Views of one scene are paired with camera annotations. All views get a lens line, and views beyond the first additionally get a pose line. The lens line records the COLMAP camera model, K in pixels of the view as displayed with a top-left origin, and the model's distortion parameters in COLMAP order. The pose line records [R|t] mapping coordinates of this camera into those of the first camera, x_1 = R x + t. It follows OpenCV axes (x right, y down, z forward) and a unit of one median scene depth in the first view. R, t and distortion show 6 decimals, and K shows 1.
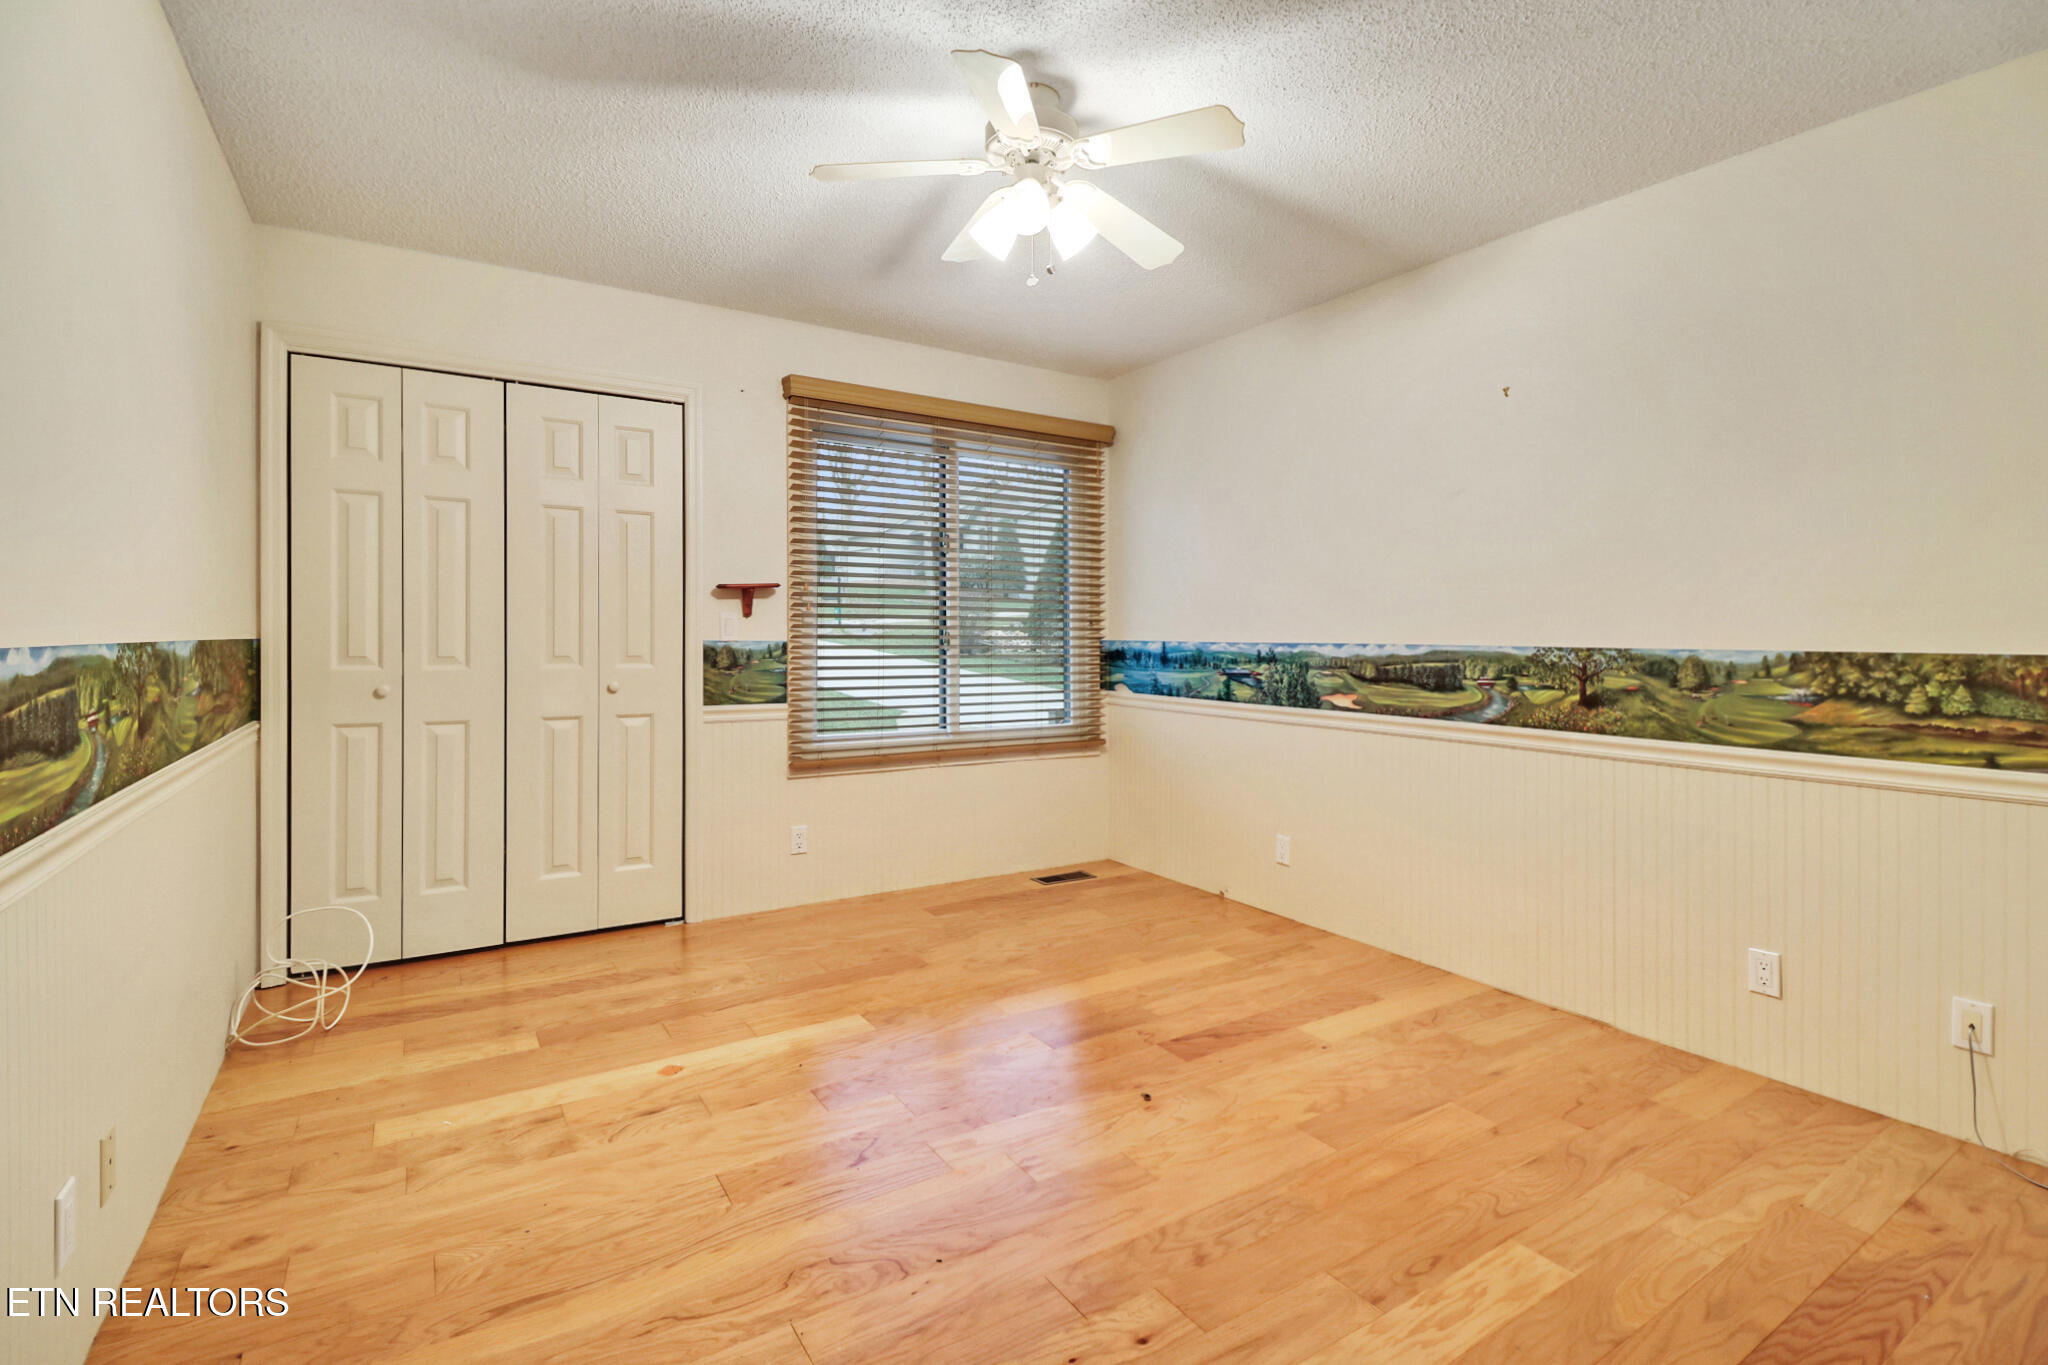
lens RADIAL K [[946.0, 0, 1032.7], [0, 946.0, 651.3], [0, 0, 1]] dist [0.004579, -0.017949]
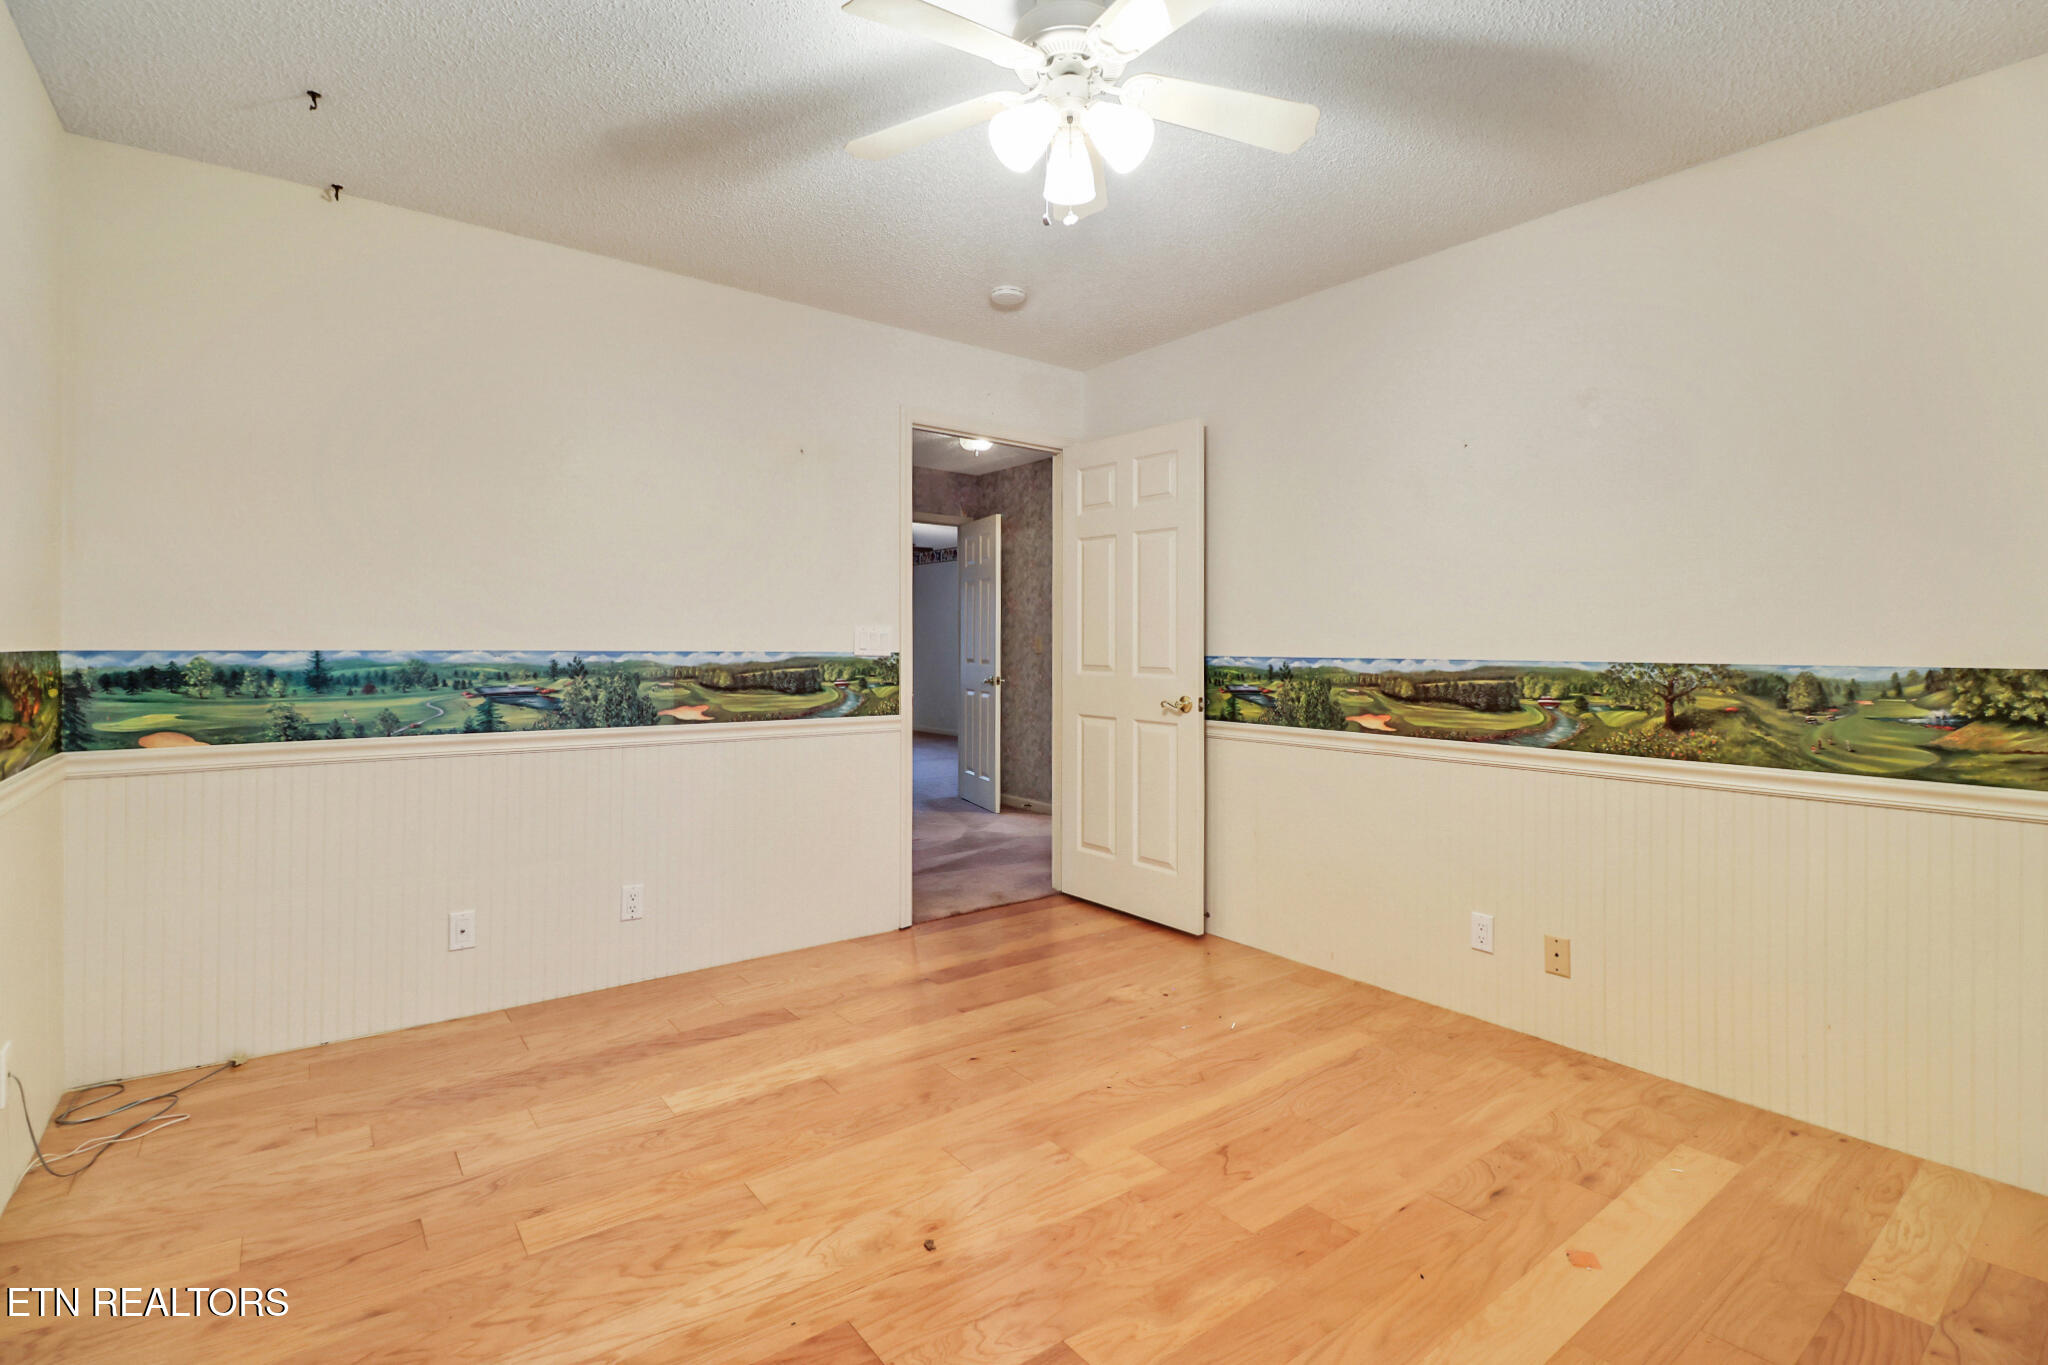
lens RADIAL K [[946.0, 0, 1032.7], [0, 946.0, 651.3], [0, 0, 1]] dist [0.004579, -0.017949]
pose [[-0.996346, -0.015461, -0.083996, 0.126100], [-0.016269, 0.999828, 0.008938, -0.024702], [0.083843, 0.010271, -0.996426, 2.053715]]
